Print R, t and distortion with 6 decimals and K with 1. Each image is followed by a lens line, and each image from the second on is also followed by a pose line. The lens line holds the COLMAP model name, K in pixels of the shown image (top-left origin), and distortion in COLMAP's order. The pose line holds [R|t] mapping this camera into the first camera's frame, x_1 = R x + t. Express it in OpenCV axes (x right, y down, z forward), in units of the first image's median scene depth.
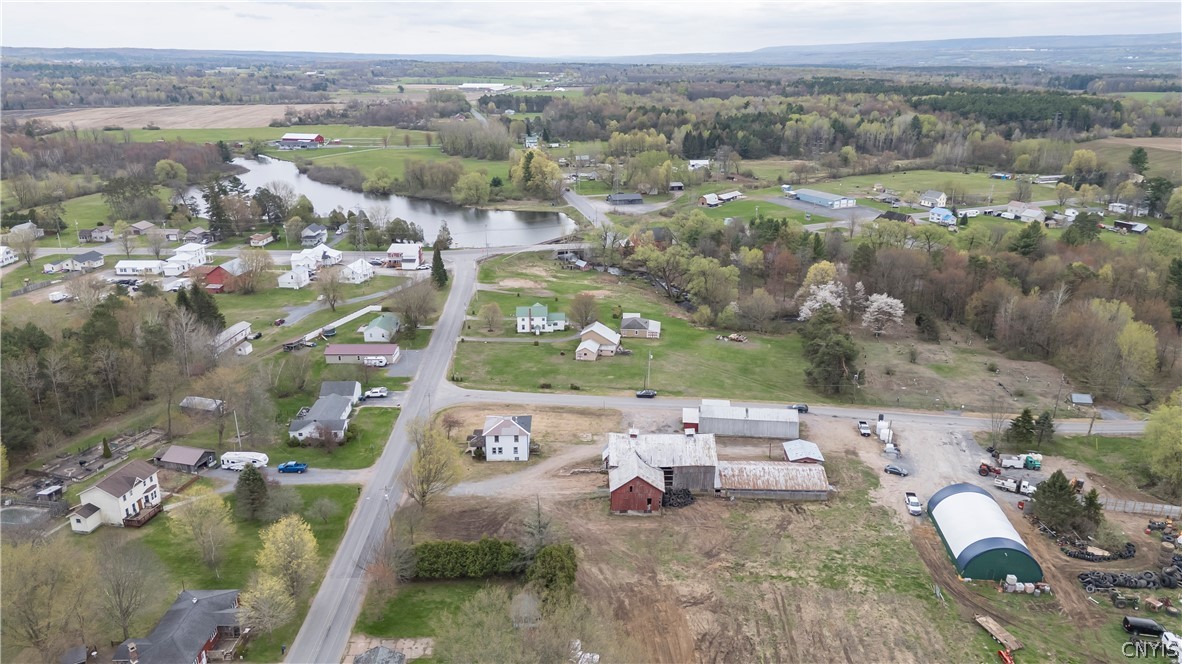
lens RADIAL K [[822.0, 0, 592.1], [0, 822.0, 337.4], [0, 0, 1]] dist [0.080996, -0.081161]
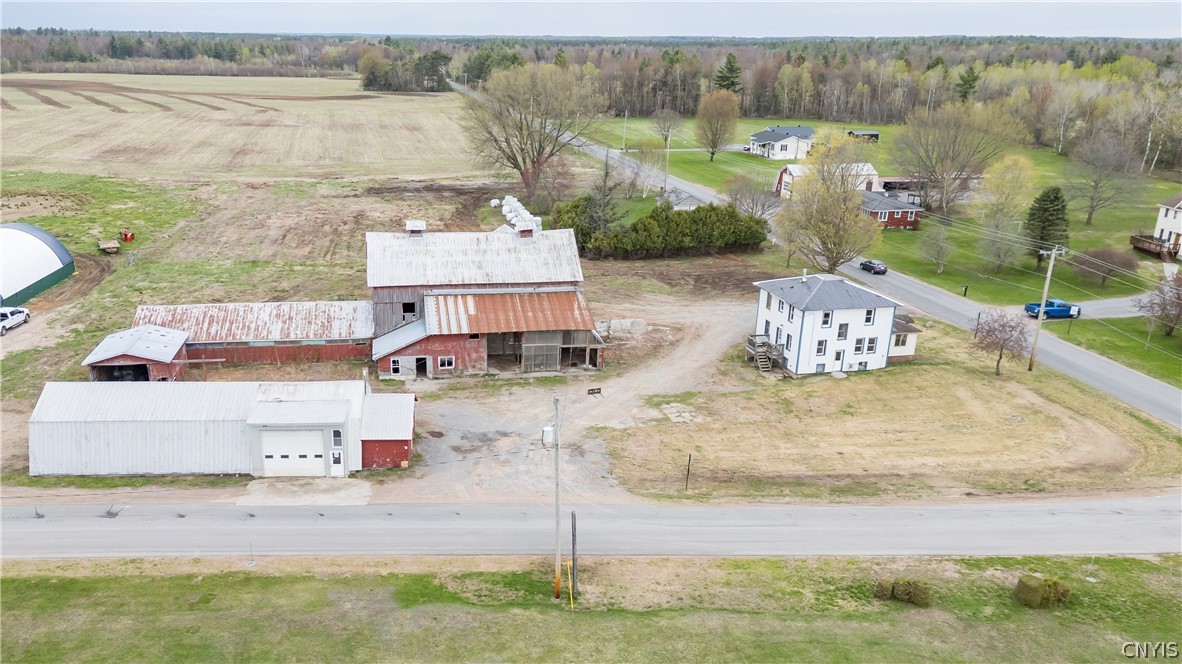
lens RADIAL K [[909.9, 0, 527.0], [0, 909.9, 387.8], [0, 0, 1]] dist [0.071563, -0.060702]
pose [[-0.985081, 0.049816, -0.164720, 0.172821], [-0.066220, 0.773747, 0.630024, -0.191520], [0.158837, 0.631533, -0.758905, 1.747095]]
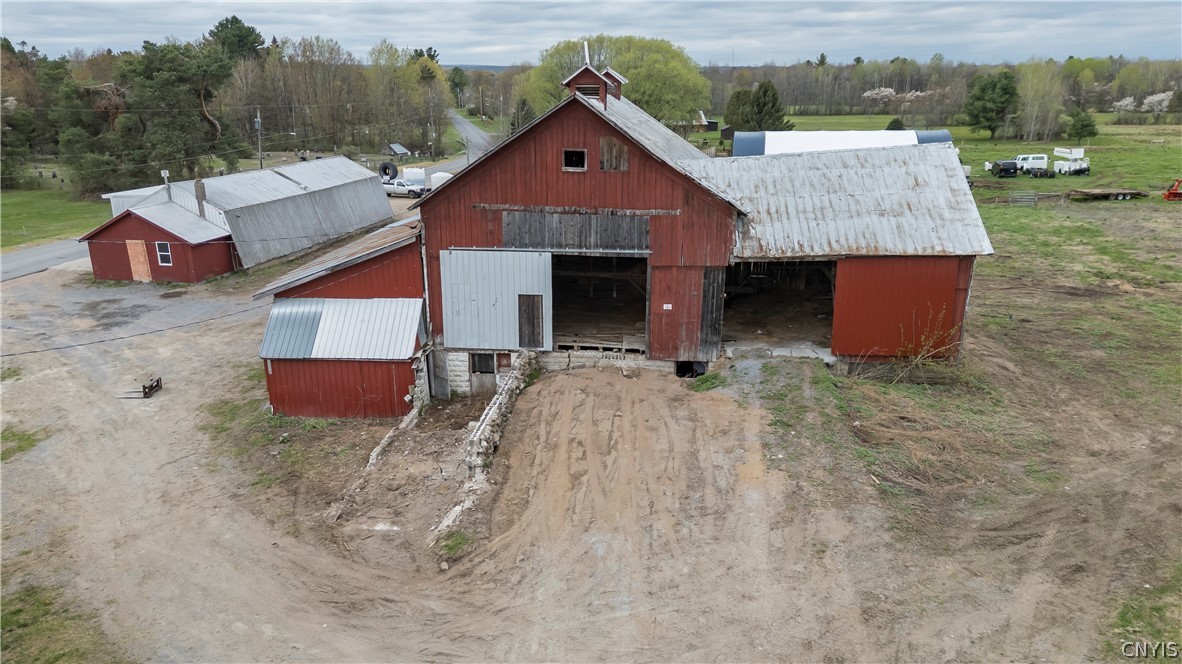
lens RADIAL K [[822.0, 0, 592.1], [0, 822.0, 337.4], [0, 0, 1]] dist [0.080996, -0.081161]
pose [[0.072696, -0.291609, 0.953771, -0.180034], [0.325251, 0.910952, 0.253727, 0.140223], [-0.942829, 0.291770, 0.161068, 1.153413]]
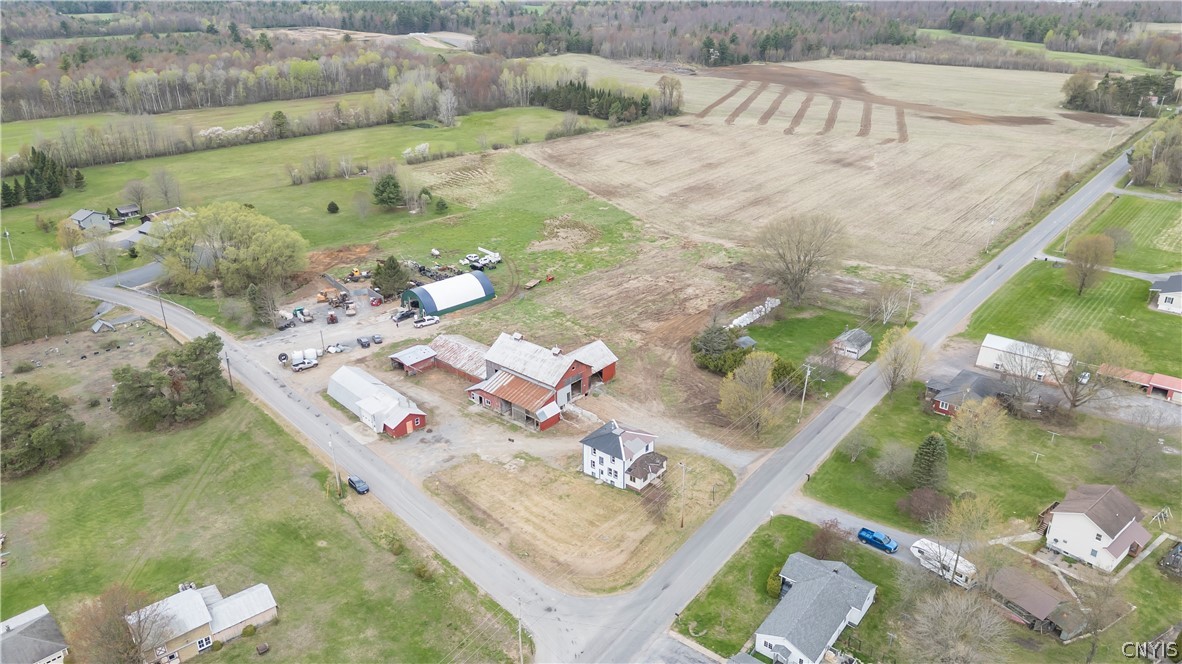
lens RADIAL K [[822.0, 0, 592.1], [0, 822.0, 337.4], [0, 0, 1]] dist [0.080996, -0.081161]
pose [[-0.765955, -0.257447, 0.589096, -0.679052], [0.212214, 0.763710, 0.609682, -0.597759], [-0.606859, 0.592004, -0.530333, 1.761092]]
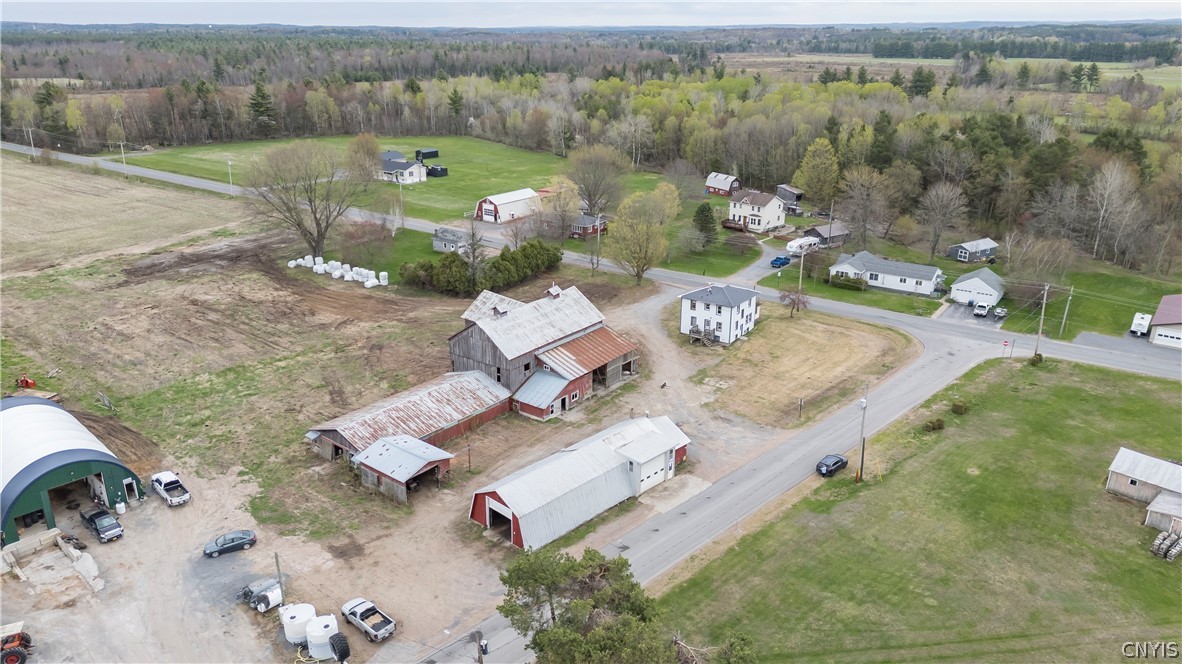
lens RADIAL K [[822.0, 0, 592.1], [0, 822.0, 337.4], [0, 0, 1]] dist [0.080996, -0.081161]
pose [[-0.598610, 0.274707, -0.752464, 0.690898], [-0.259445, 0.822235, 0.506575, -0.269277], [0.757862, 0.498464, -0.420927, 1.585356]]
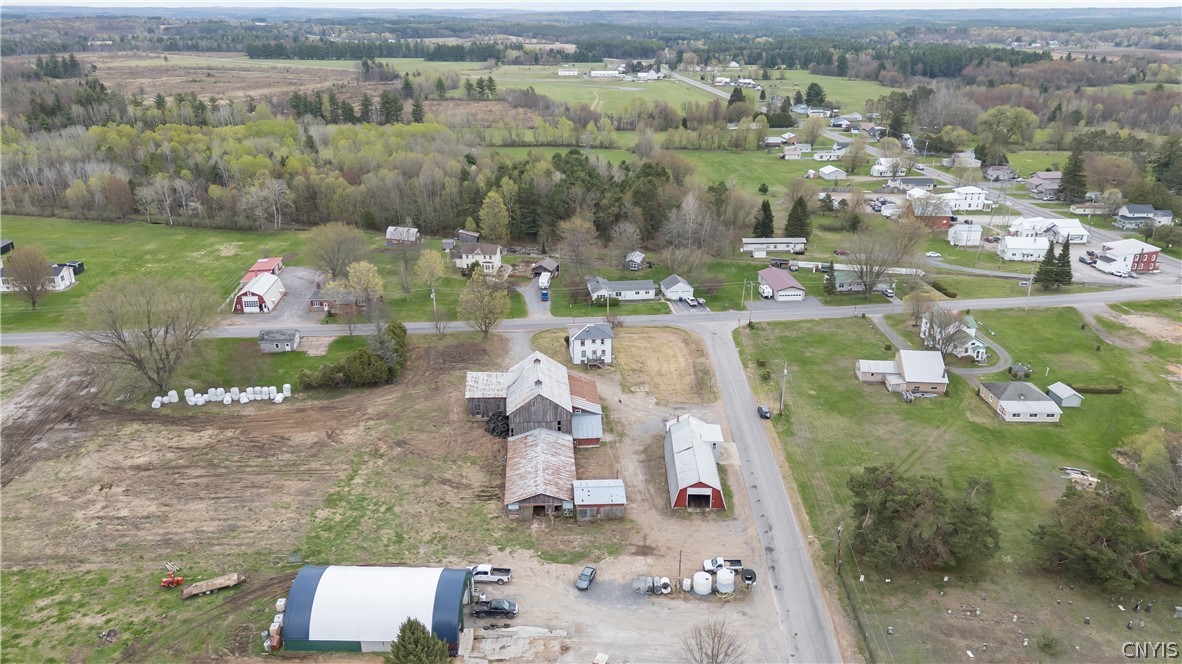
lens RADIAL K [[822.0, 0, 592.1], [0, 822.0, 337.4], [0, 0, 1]] dist [0.080996, -0.081161]
pose [[0.096283, 0.356686, -0.929250, 1.135428], [-0.321600, 0.894662, 0.310087, -0.277457], [0.941968, 0.268990, 0.200851, 1.003038]]
